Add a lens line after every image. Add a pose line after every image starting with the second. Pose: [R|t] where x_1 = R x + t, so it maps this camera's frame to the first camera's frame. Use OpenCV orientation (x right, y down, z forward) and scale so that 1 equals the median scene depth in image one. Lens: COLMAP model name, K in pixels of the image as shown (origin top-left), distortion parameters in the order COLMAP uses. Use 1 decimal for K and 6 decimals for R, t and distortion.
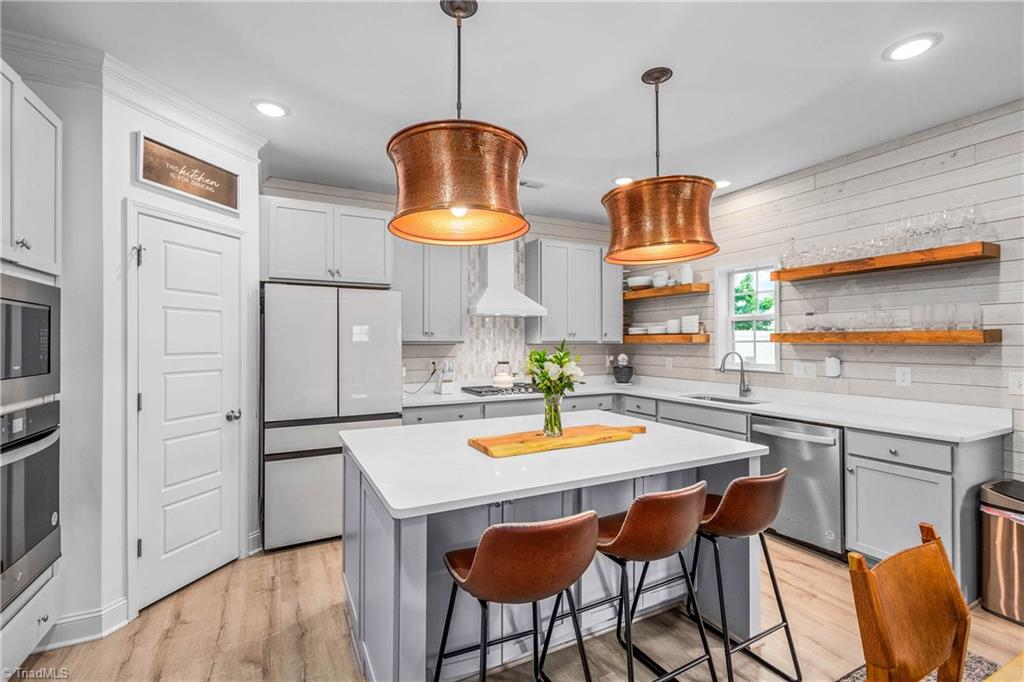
lens RADIAL K [[461.1, 0, 512.0], [0, 461.1, 341.0], [0, 0, 1]] dist [0.001109, 0.000128]
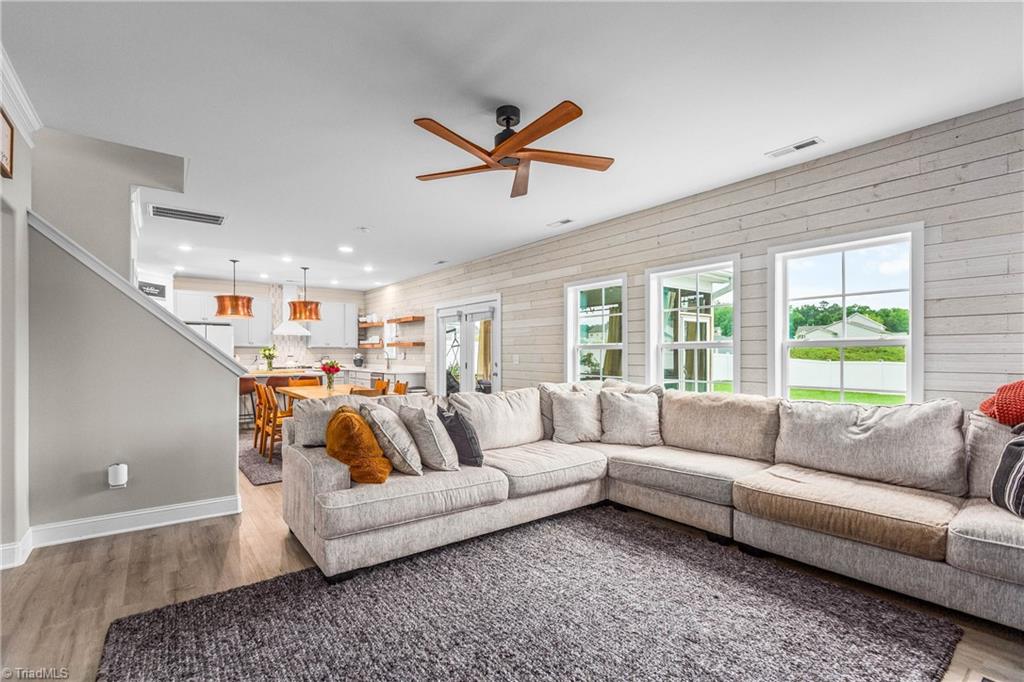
lens RADIAL K [[461.1, 0, 512.0], [0, 461.1, 341.0], [0, 0, 1]] dist [0.001109, 0.000128]
pose [[0.981798, 0.004394, 0.189877, 0.644047], [-0.000628, 0.999802, -0.019893, 0.016837], [-0.189927, 0.019412, 0.981606, -1.476850]]
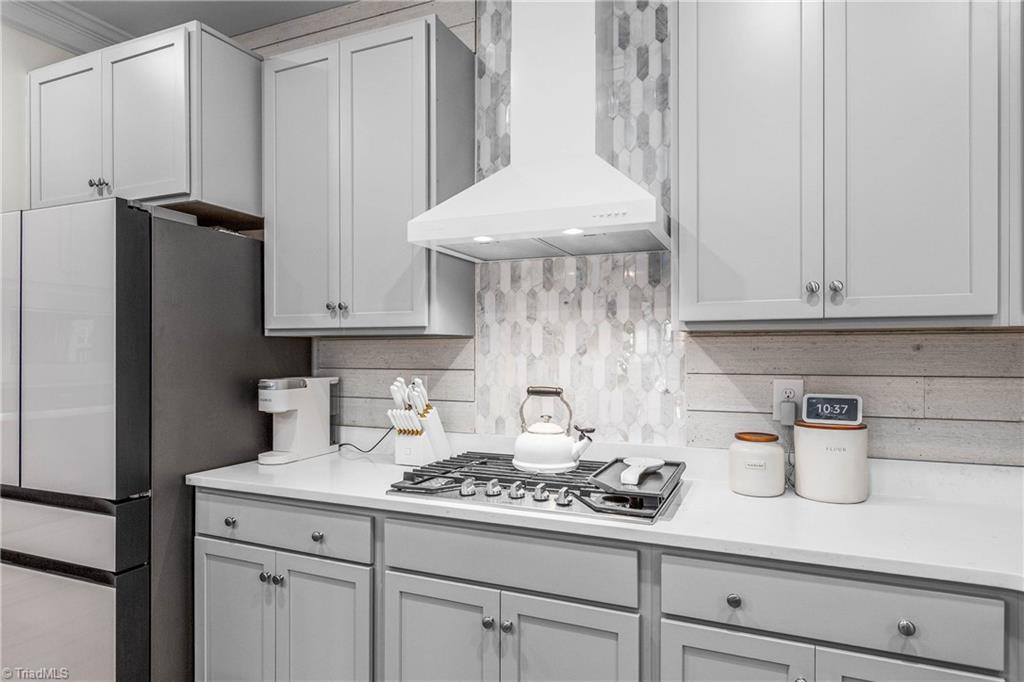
lens RADIAL K [[601.6, 0, 512.0], [0, 601.6, 341.0], [0, 0, 1]] dist [-0.001054, -0.000545]
pose [[0.639605, -0.009728, -0.768642, 0.275589], [0.001581, 0.999934, -0.011340, 0.015901], [0.768702, 0.006037, 0.639578, 0.694635]]
